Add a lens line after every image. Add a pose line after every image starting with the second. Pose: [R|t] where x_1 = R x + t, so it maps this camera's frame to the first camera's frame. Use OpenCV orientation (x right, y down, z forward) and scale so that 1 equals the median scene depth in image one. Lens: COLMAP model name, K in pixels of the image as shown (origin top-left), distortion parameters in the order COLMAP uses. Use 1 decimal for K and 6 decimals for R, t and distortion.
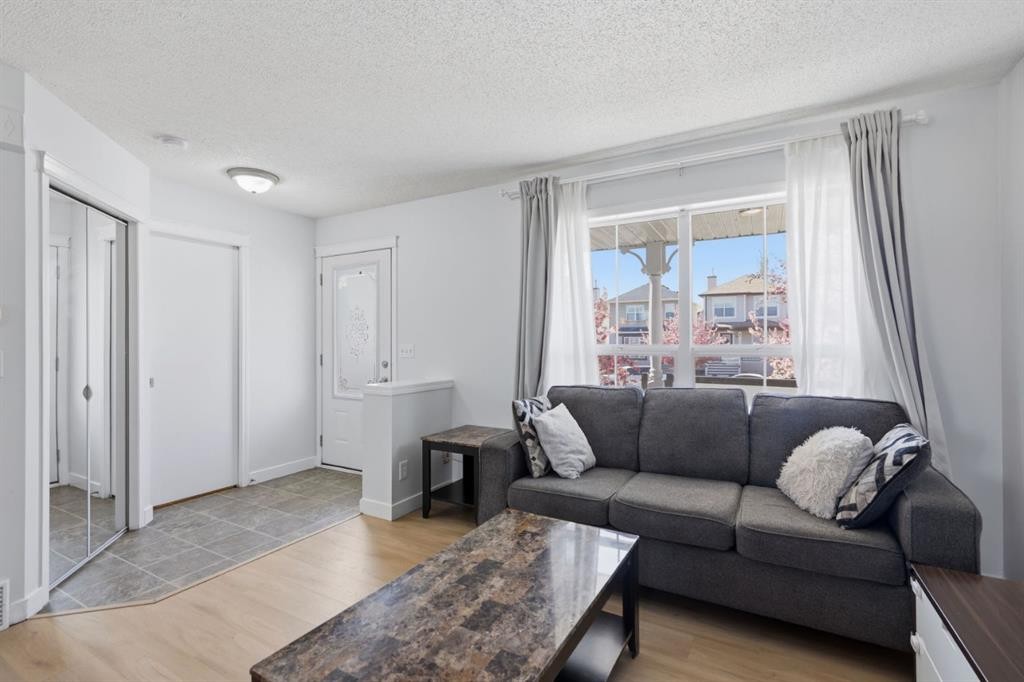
lens RADIAL K [[470.3, 0, 509.5], [0, 470.3, 339.5], [0, 0, 1]] dist [-0.005038, 0.001196]
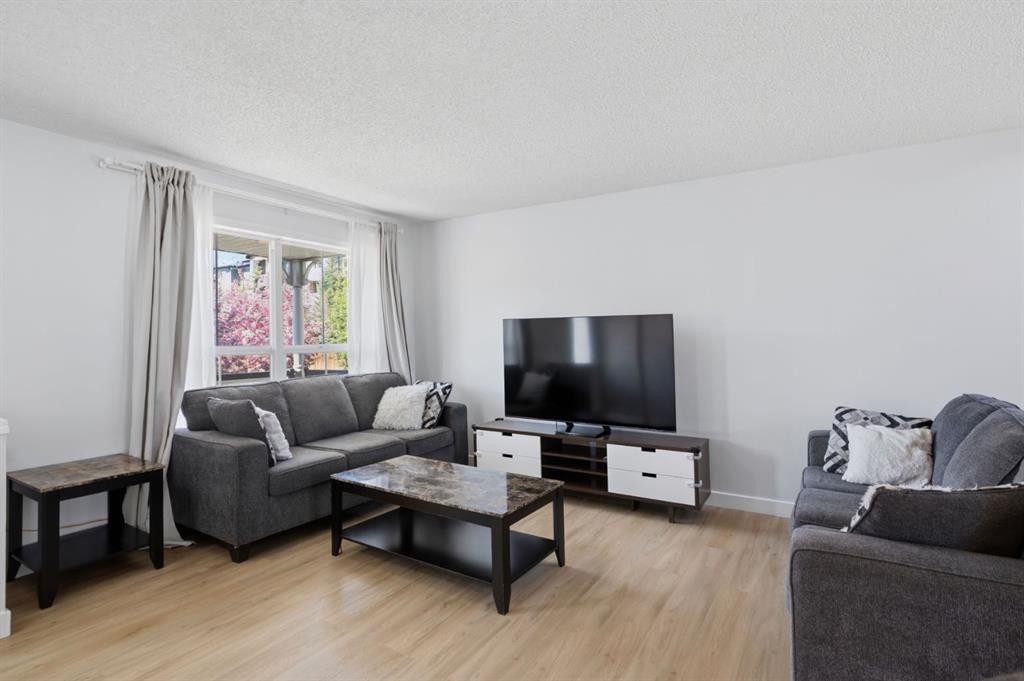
lens RADIAL K [[491.3, 0, 512.6], [0, 491.3, 332.3], [0, 0, 1]] dist [0.004891, 0.001439]
pose [[0.050518, 0.012916, 0.998640, -1.107578], [0.004140, 0.999905, -0.013142, -0.006488], [-0.998715, 0.004798, 0.050459, 0.370205]]
